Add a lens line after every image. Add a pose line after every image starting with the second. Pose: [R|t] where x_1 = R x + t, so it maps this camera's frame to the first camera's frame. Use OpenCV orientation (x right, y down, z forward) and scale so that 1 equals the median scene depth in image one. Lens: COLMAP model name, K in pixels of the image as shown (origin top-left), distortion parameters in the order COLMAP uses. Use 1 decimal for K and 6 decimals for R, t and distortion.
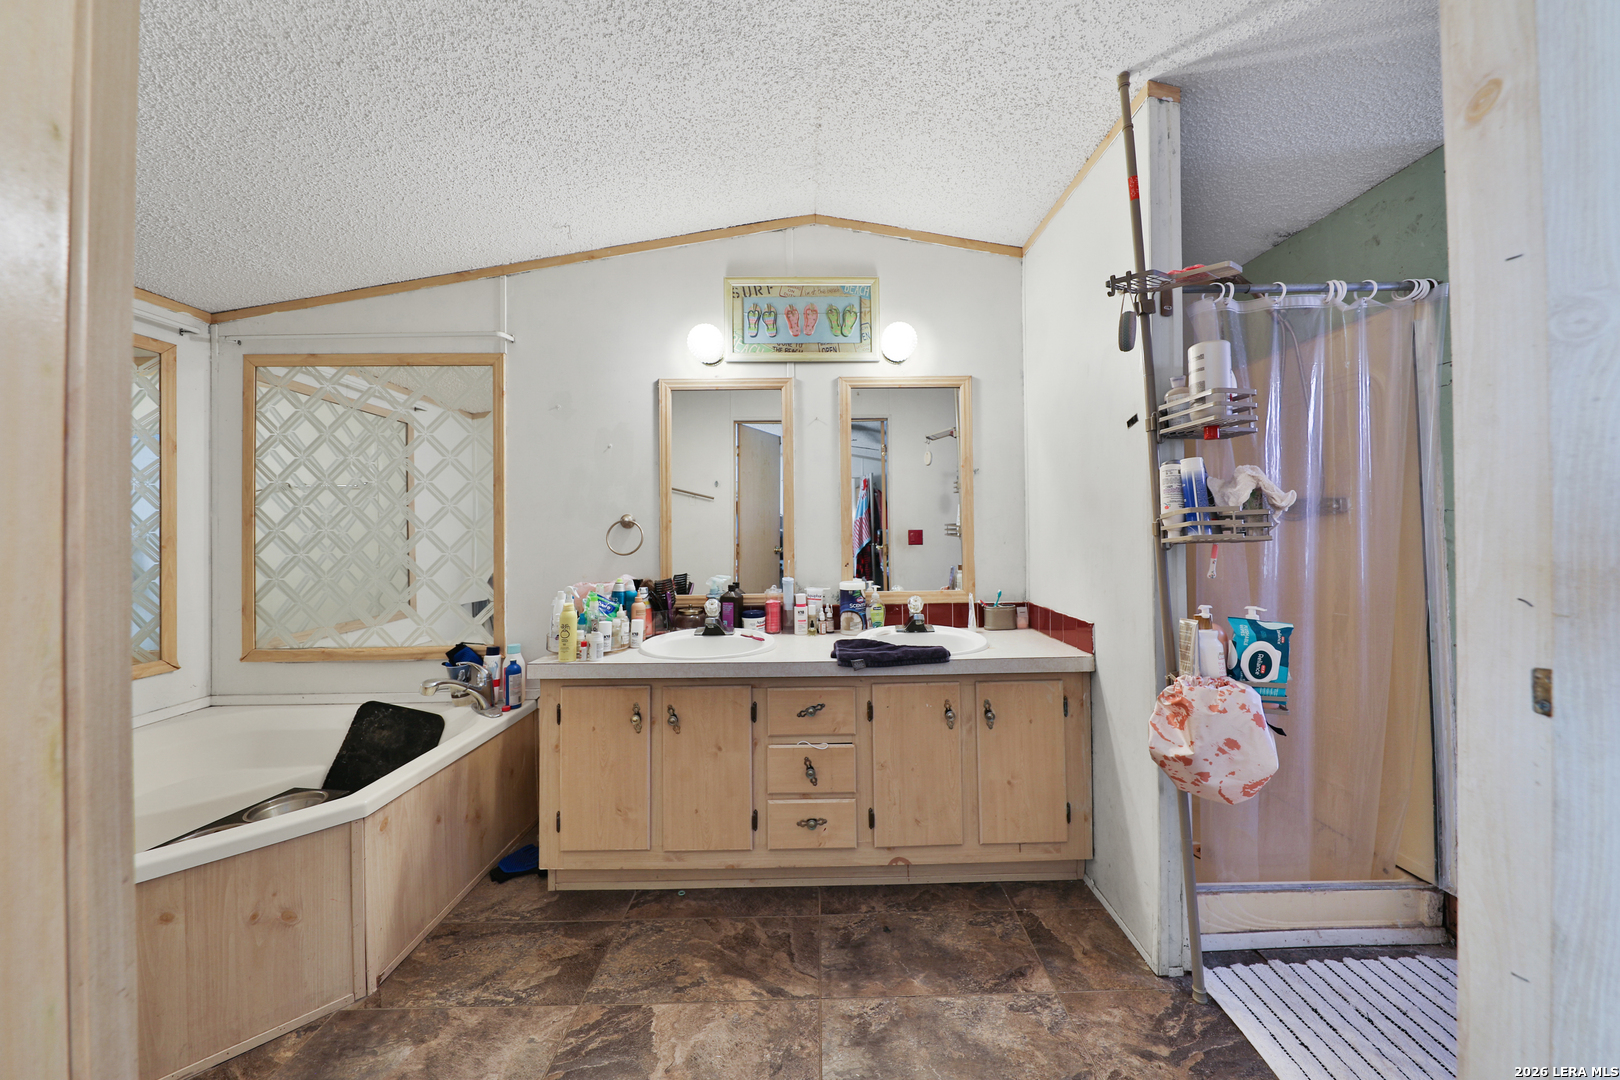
lens RADIAL K [[548.3, 0, 800.2], [0, 548.3, 521.3], [0, 0, 1]] dist [0.003862, -0.000873]
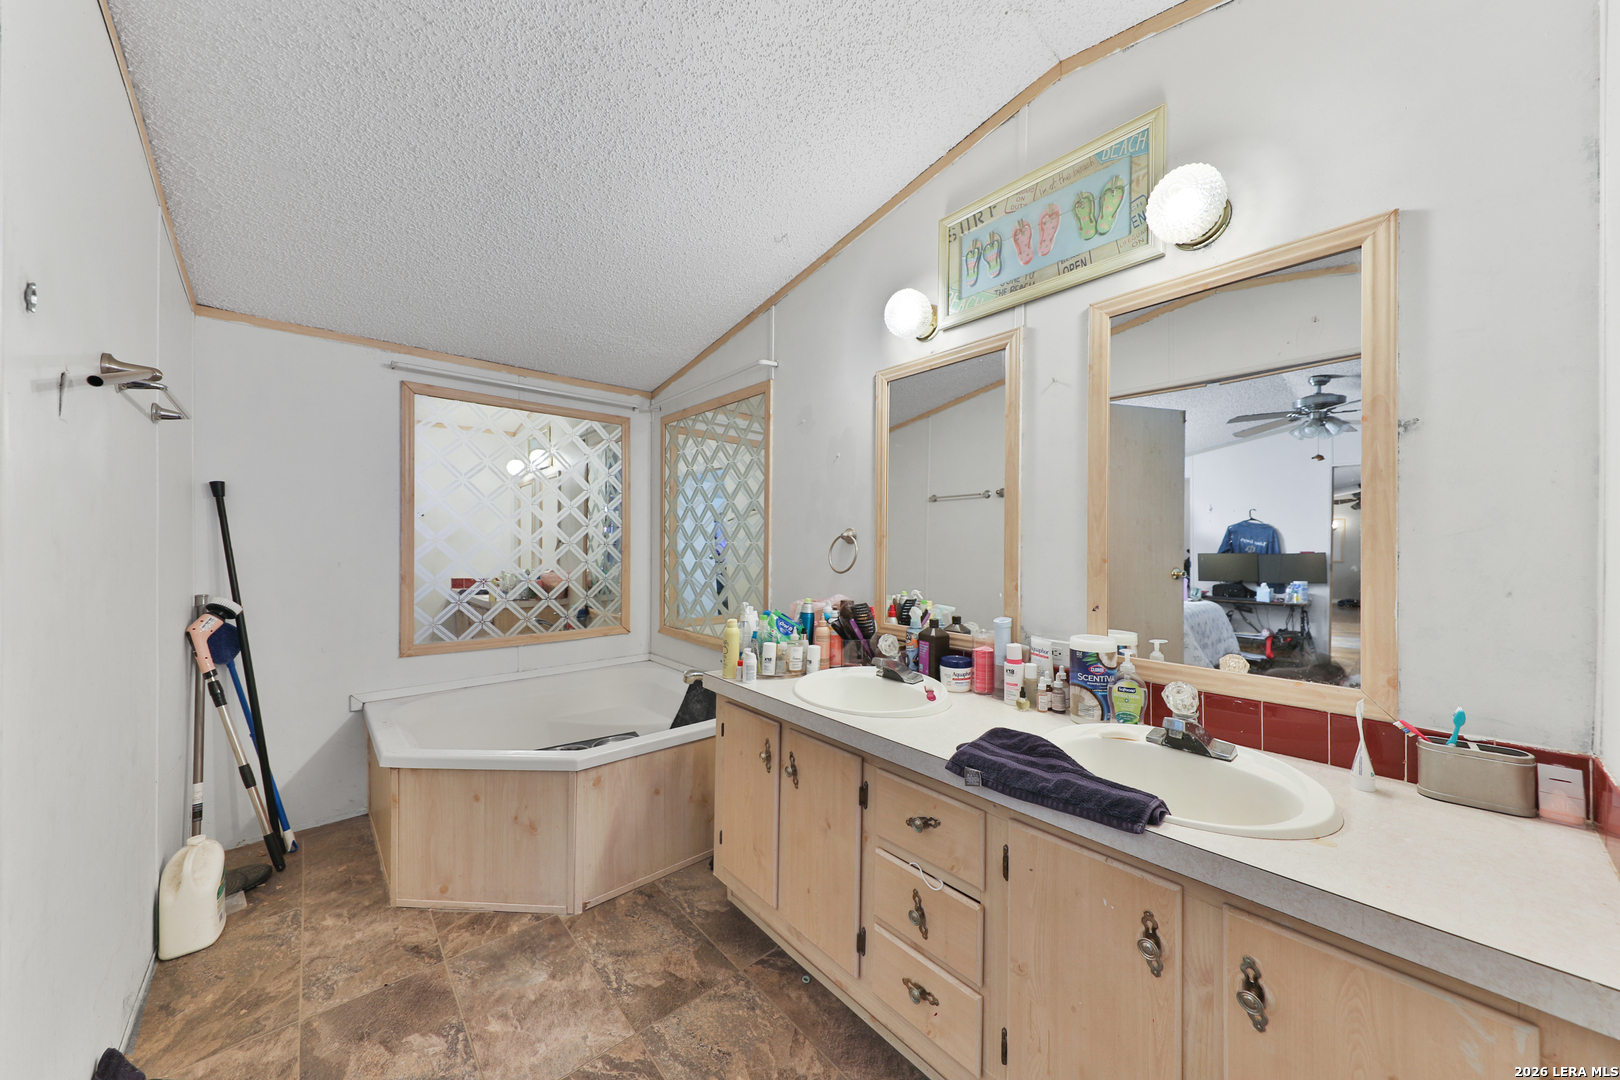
lens RADIAL K [[548.3, 0, 749.8], [0, 548.3, 541.2], [0, 0, 1]] dist [0.003862, -0.000873]
pose [[0.683840, 0.008358, -0.729584, 0.280118], [0.001795, 0.999912, 0.013137, -0.004686], [0.729630, -0.010294, 0.683765, 0.309726]]
